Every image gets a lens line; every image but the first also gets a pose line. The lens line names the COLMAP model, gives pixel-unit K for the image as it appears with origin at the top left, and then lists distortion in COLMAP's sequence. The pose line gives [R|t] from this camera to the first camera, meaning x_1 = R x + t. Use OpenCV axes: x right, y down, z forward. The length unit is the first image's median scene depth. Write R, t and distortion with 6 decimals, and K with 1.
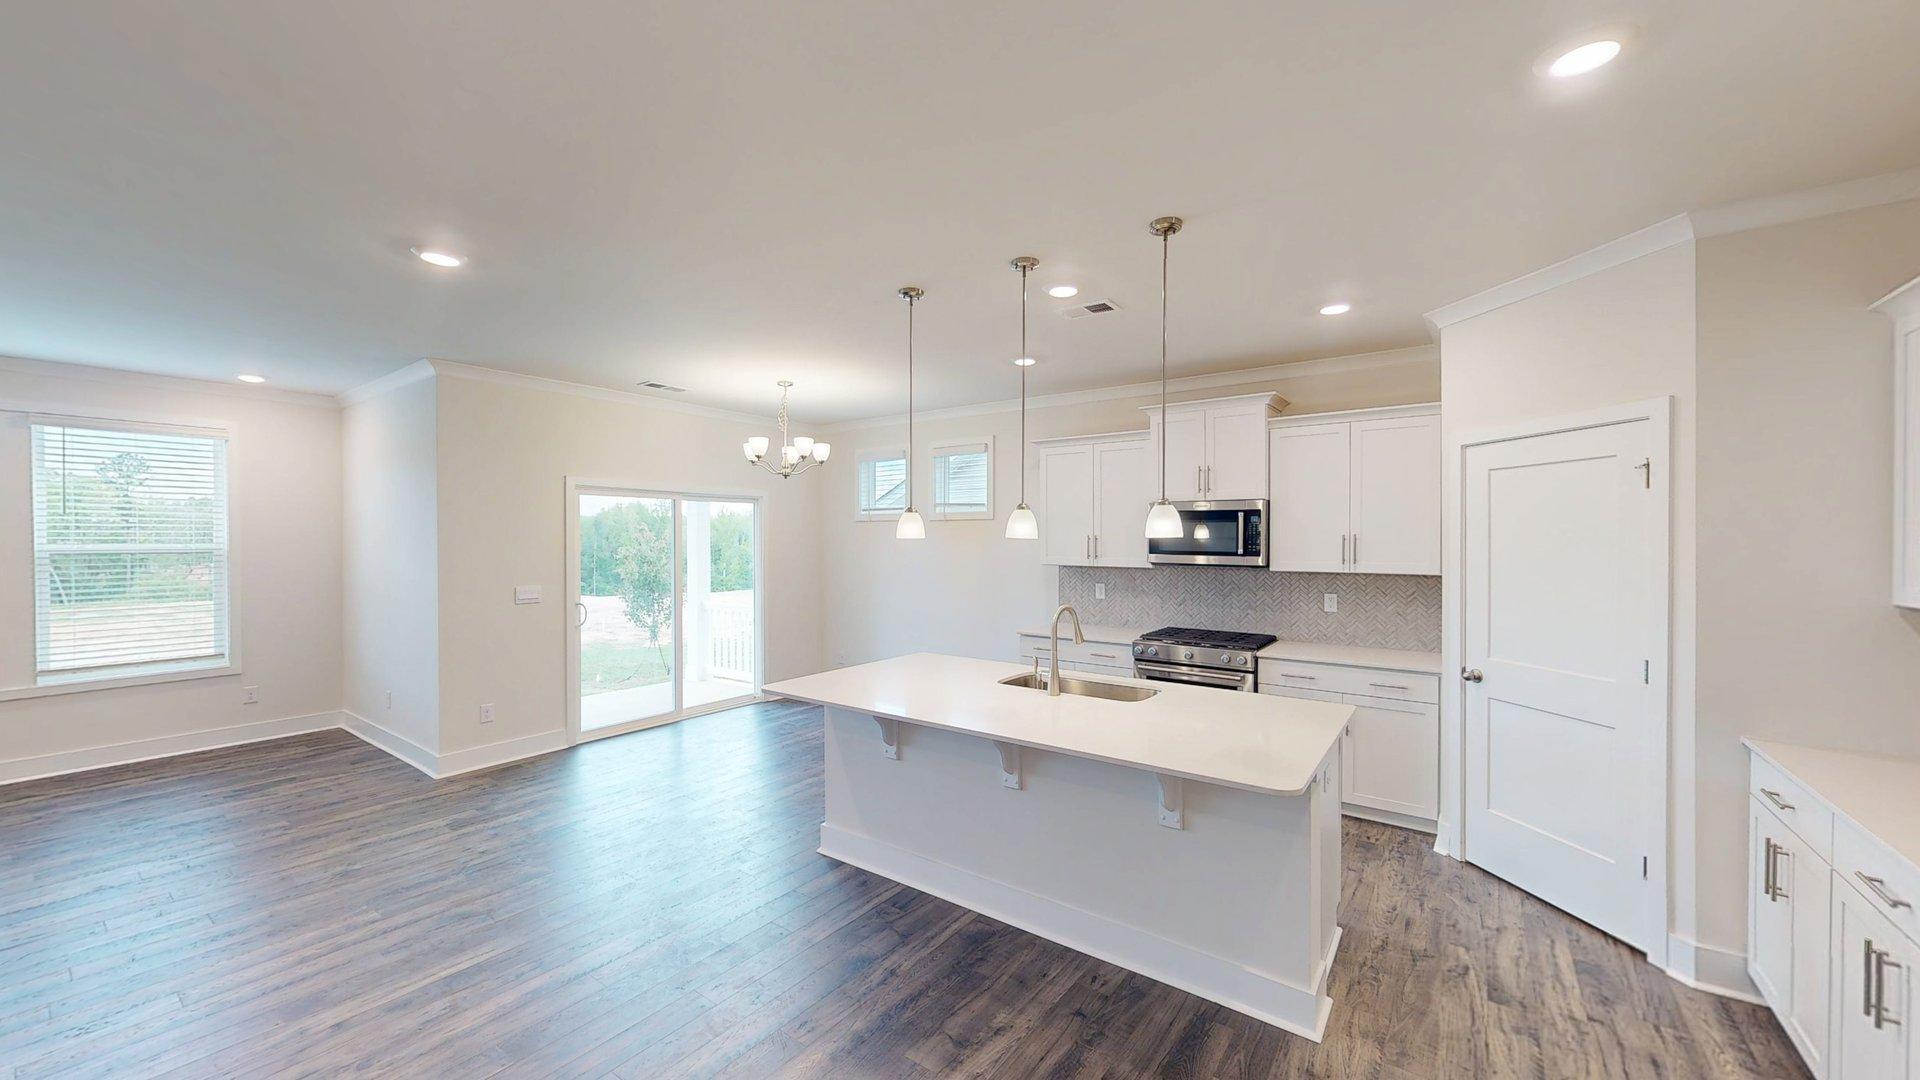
lens RADIAL K [[702.8, 0, 958.8], [0, 702.8, 541.9], [0, 0, 1]] dist [0.000320, 0.000107]
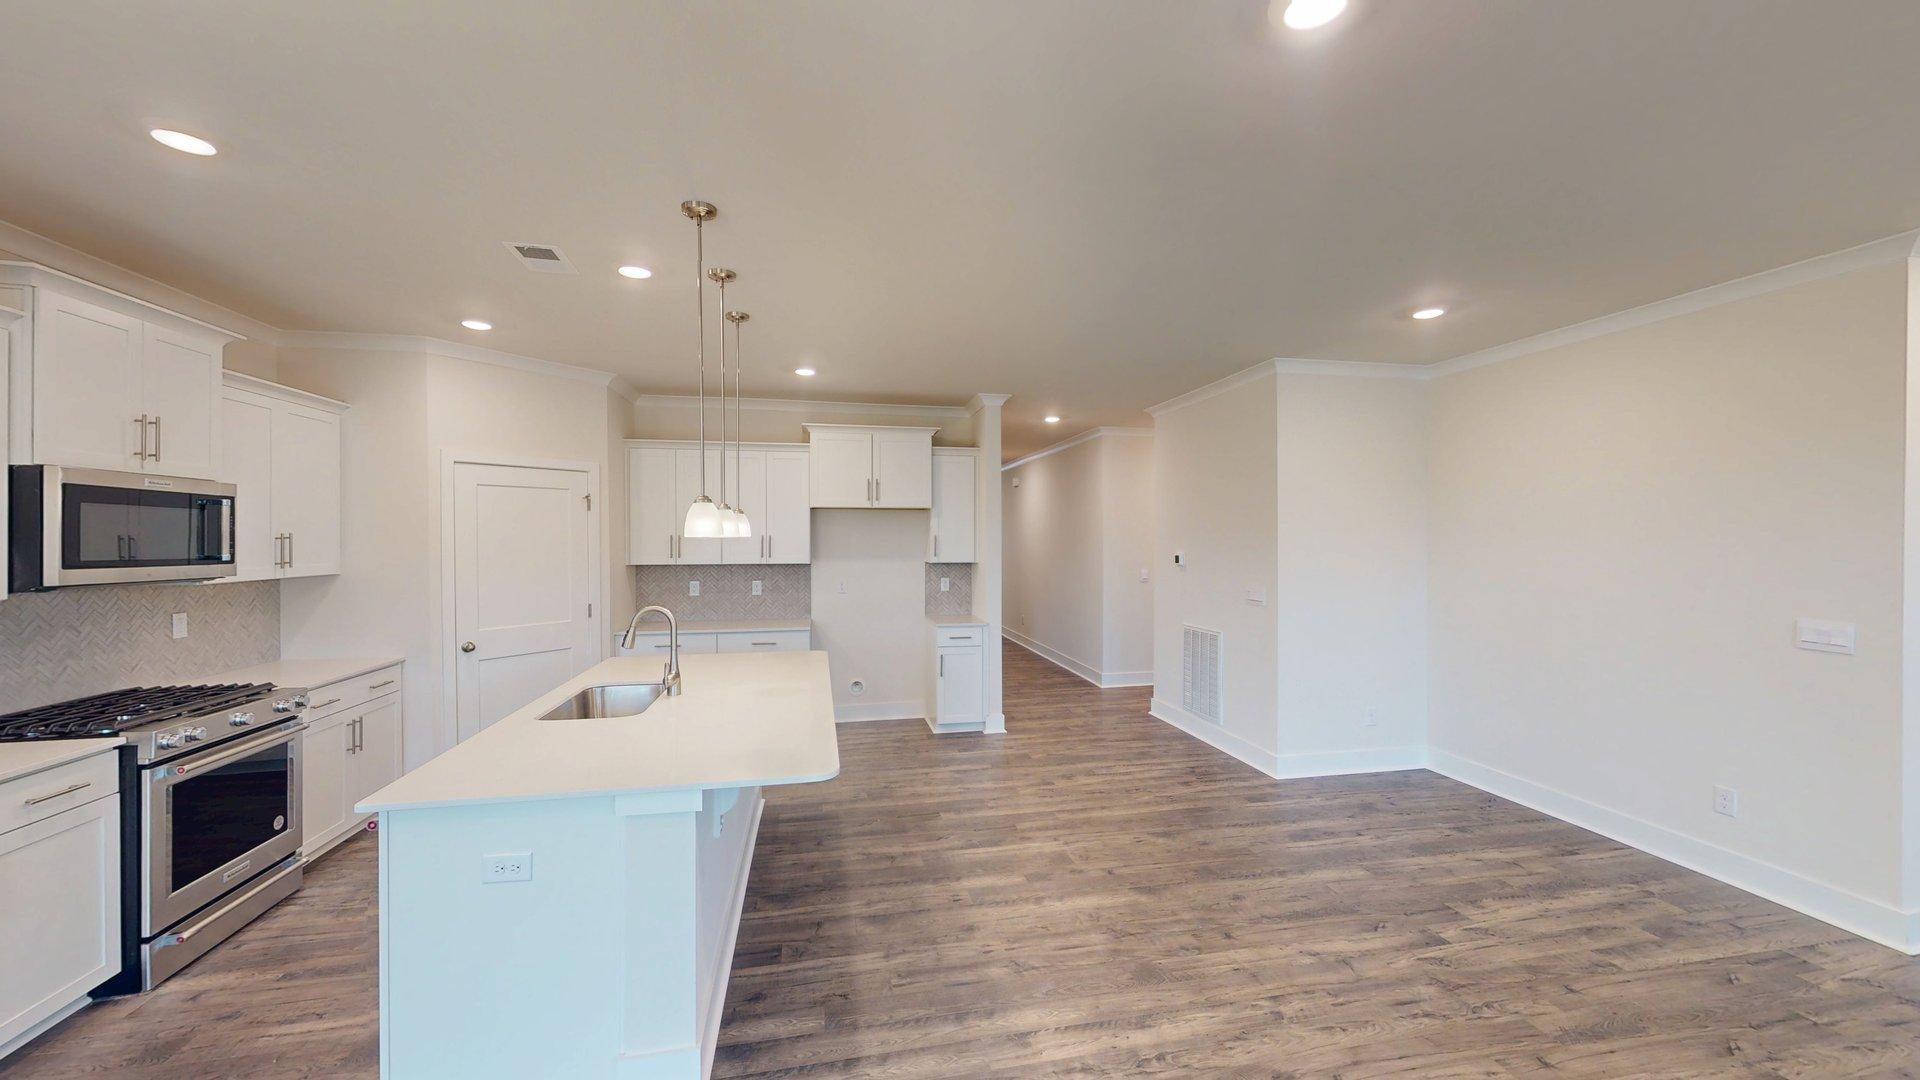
lens RADIAL K [[702.8, 0, 958.8], [0, 702.8, 541.9], [0, 0, 1]] dist [0.000320, 0.000107]
pose [[-0.735105, -0.002679, 0.677948, -0.600583], [0.005898, 0.999929, 0.010347, -0.003884], [-0.677927, 0.011605, -0.735037, 1.049627]]
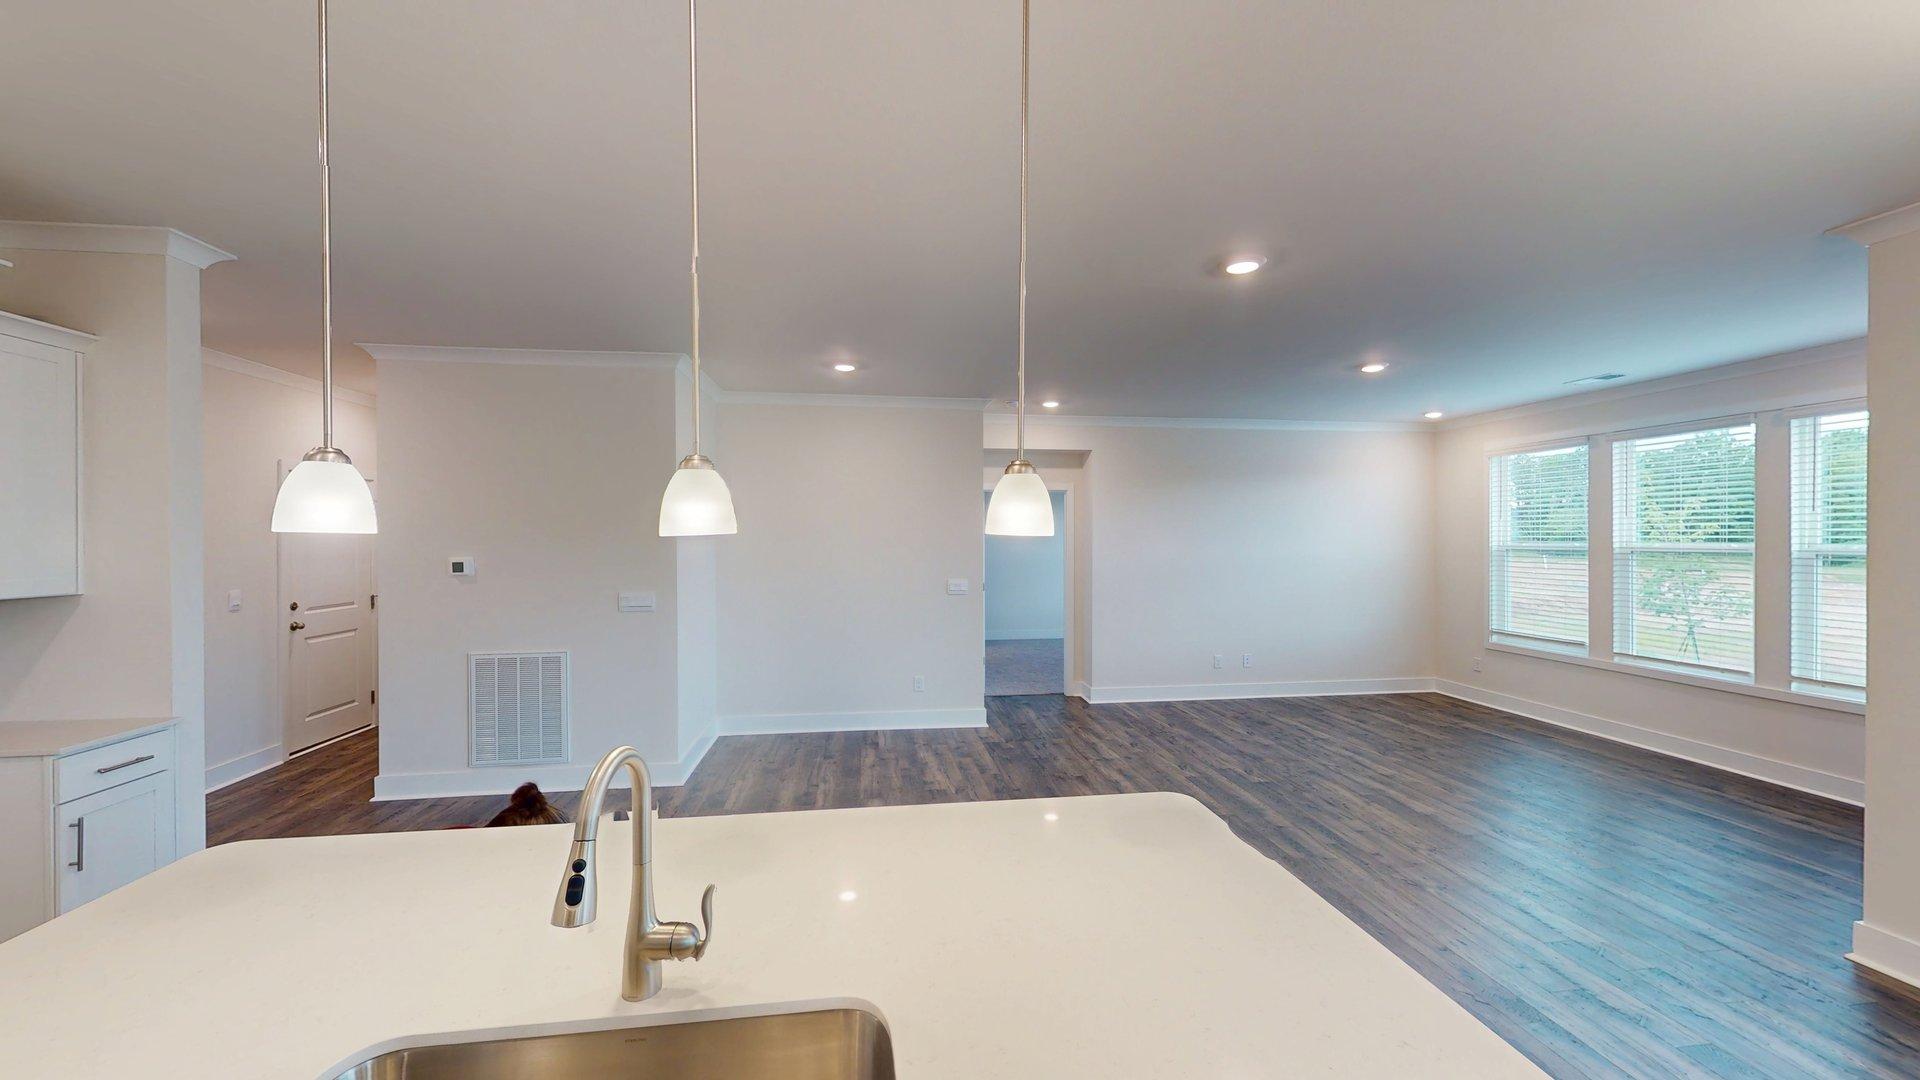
lens RADIAL K [[702.8, 0, 958.8], [0, 702.8, 541.9], [0, 0, 1]] dist [0.000320, 0.000107]
pose [[-0.720100, 0.002390, -0.693866, 0.184037], [-0.004698, 0.999954, 0.008320, -0.000600], [0.693854, 0.009251, -0.720056, 0.973212]]
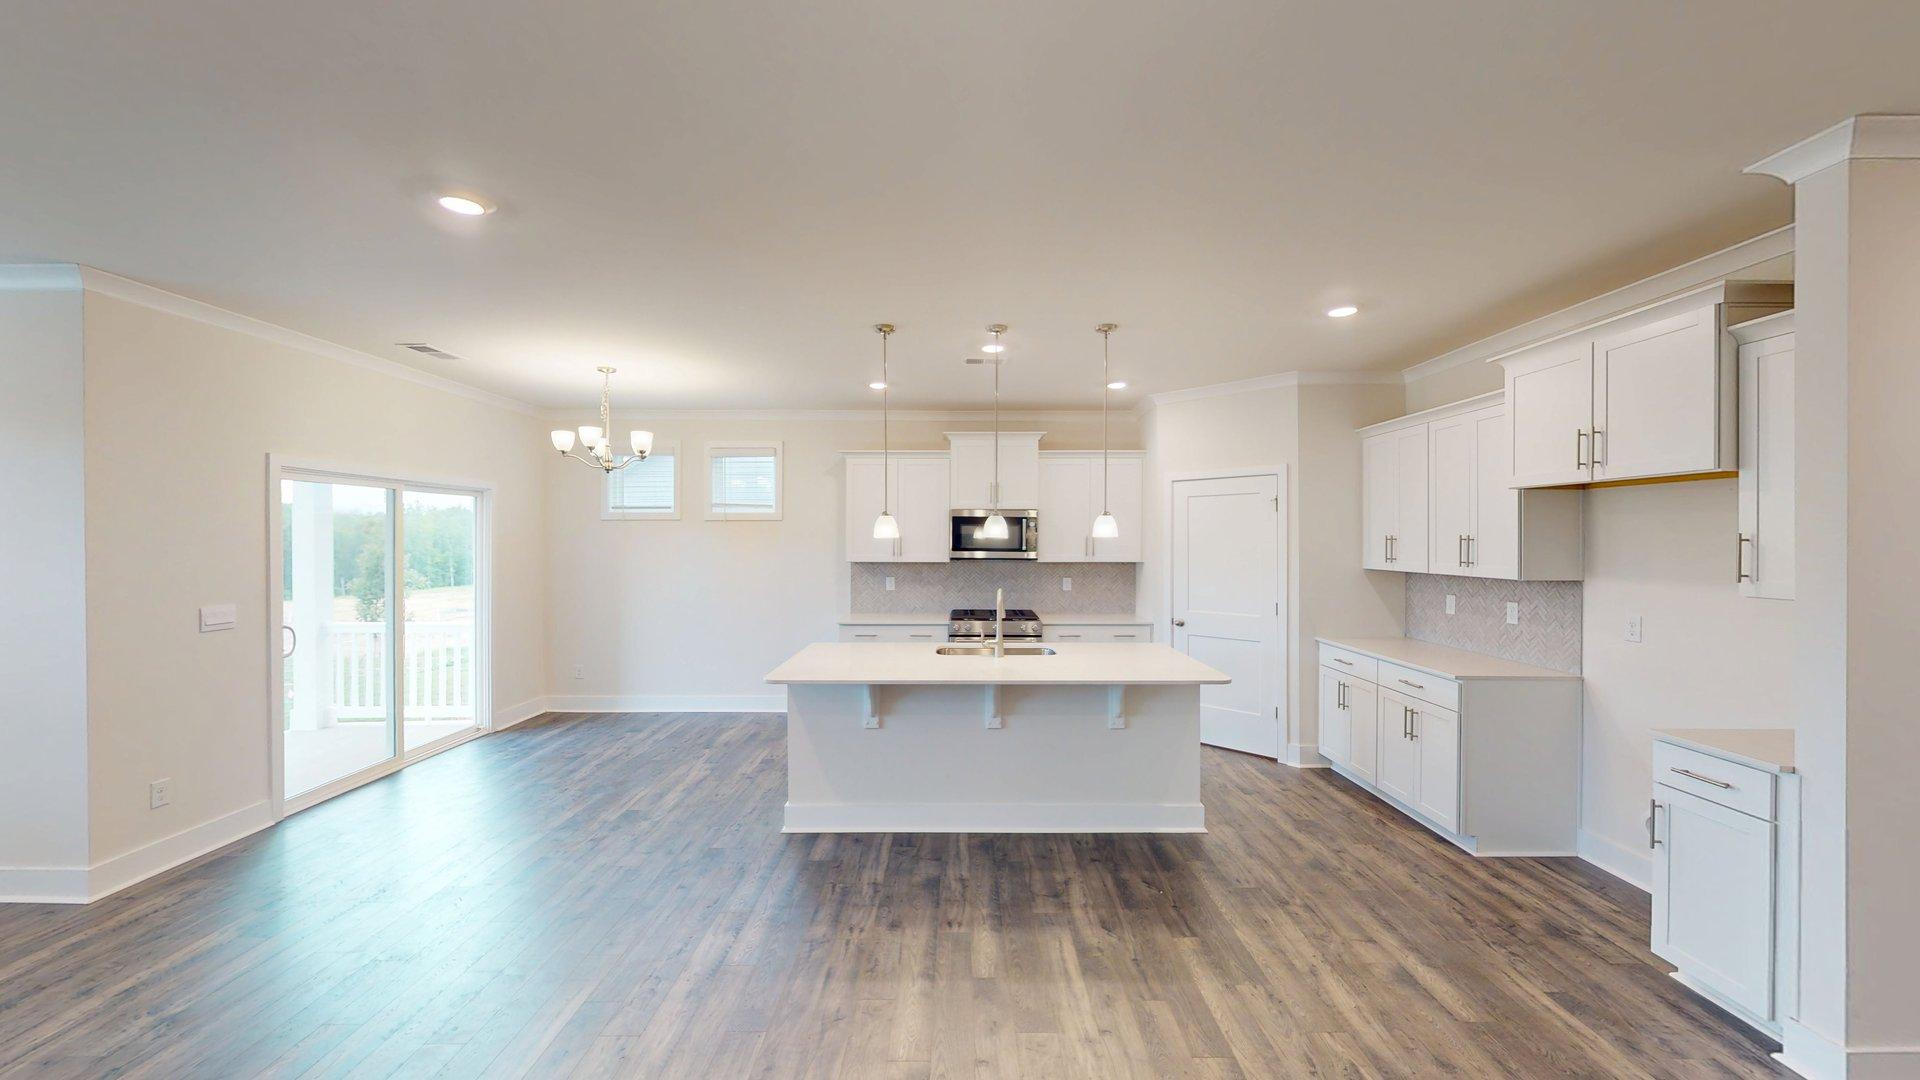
lens RADIAL K [[702.8, 0, 958.8], [0, 702.8, 541.9], [0, 0, 1]] dist [0.000320, 0.000107]
pose [[0.809461, -0.002213, 0.587170, -0.502950], [0.003660, 0.999992, -0.001277, 0.003098], [-0.587163, 0.003183, 0.809463, -0.014394]]
